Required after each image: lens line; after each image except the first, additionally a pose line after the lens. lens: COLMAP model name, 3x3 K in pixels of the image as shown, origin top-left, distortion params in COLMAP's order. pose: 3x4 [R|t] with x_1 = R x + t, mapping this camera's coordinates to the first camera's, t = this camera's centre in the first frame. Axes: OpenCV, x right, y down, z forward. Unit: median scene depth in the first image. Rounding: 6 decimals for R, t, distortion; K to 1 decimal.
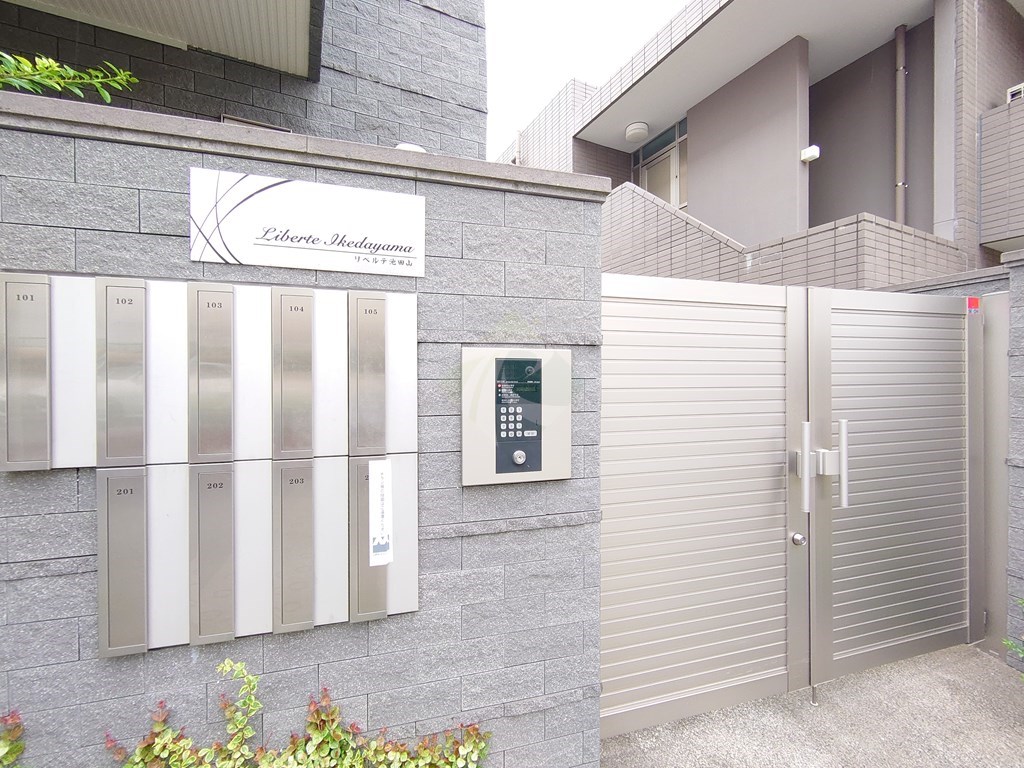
lens RADIAL K [[440.0, 0, 510.3], [0, 440.0, 382.9], [0, 0, 1]] dist [0.005011, -0.001502]
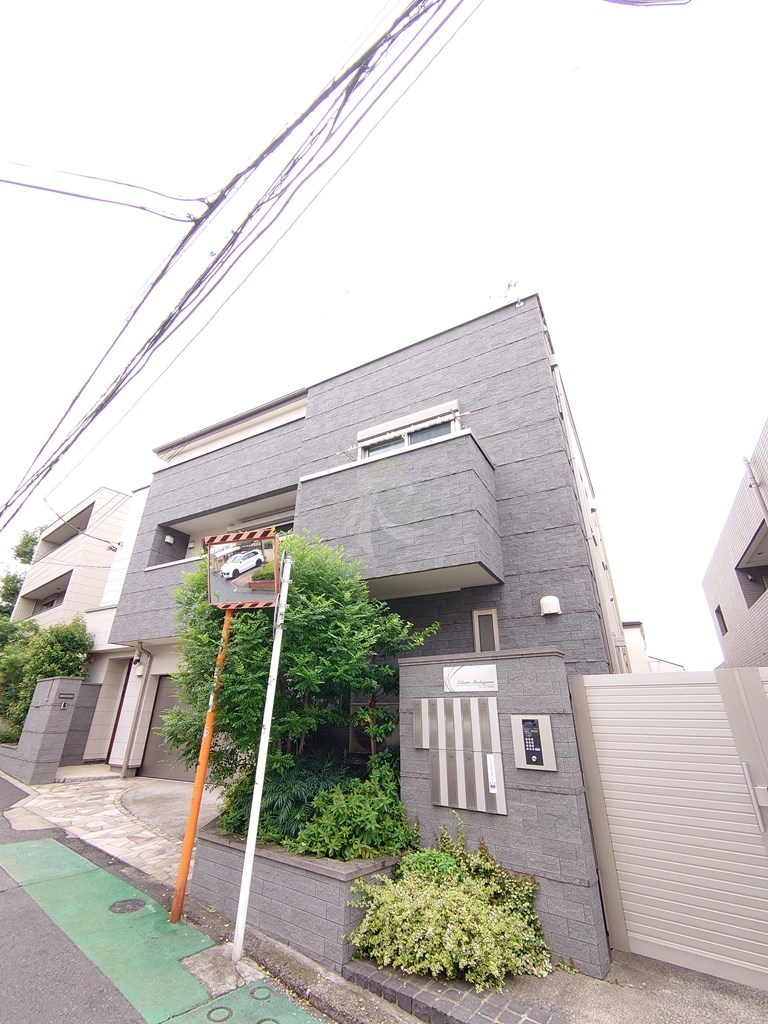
lens RADIAL K [[440.0, 0, 384.6], [0, 440.0, 509.8], [0, 0, 1]] dist [0.005011, -0.001502]
pose [[0.573438, -0.341297, -0.744772, 2.279965], [-0.015456, 0.904423, -0.426358, -0.055329], [0.819103, 0.256001, 0.513355, -1.746224]]
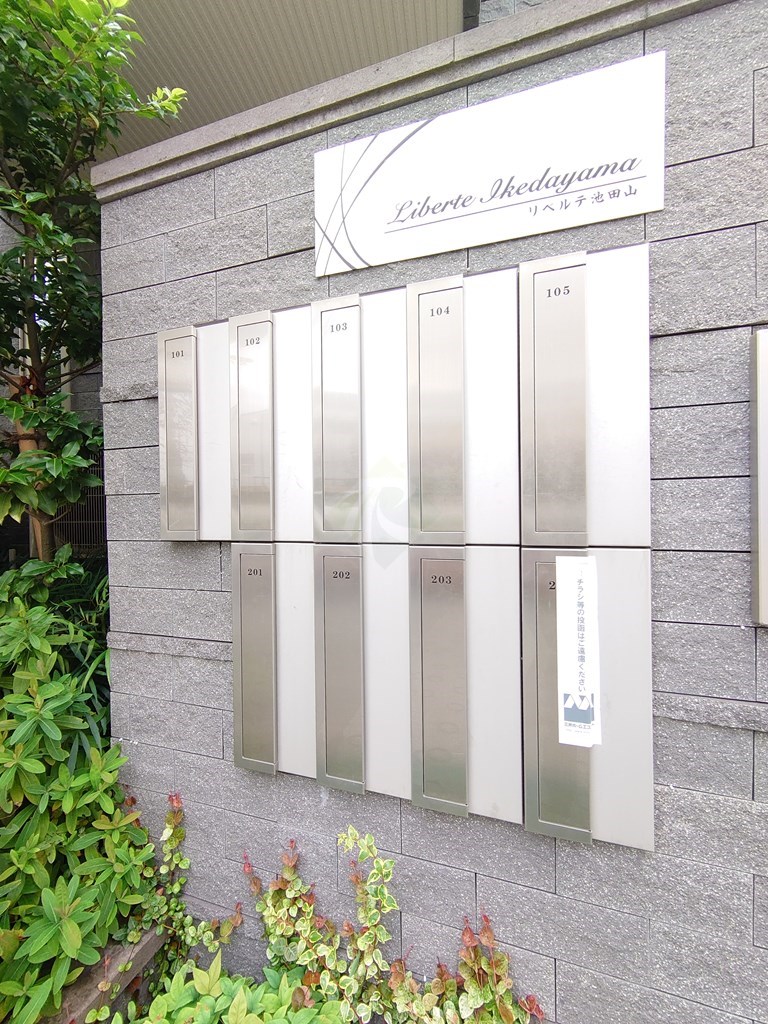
lens RADIAL K [[440.0, 0, 385.6], [0, 440.0, 513.8], [0, 0, 1]] dist [0.005011, -0.001502]
pose [[0.815899, -0.004070, -0.578181, -0.171770], [0.006257, 0.999979, 0.001789, 0.119001], [0.578161, -0.005077, 0.815907, 0.409348]]
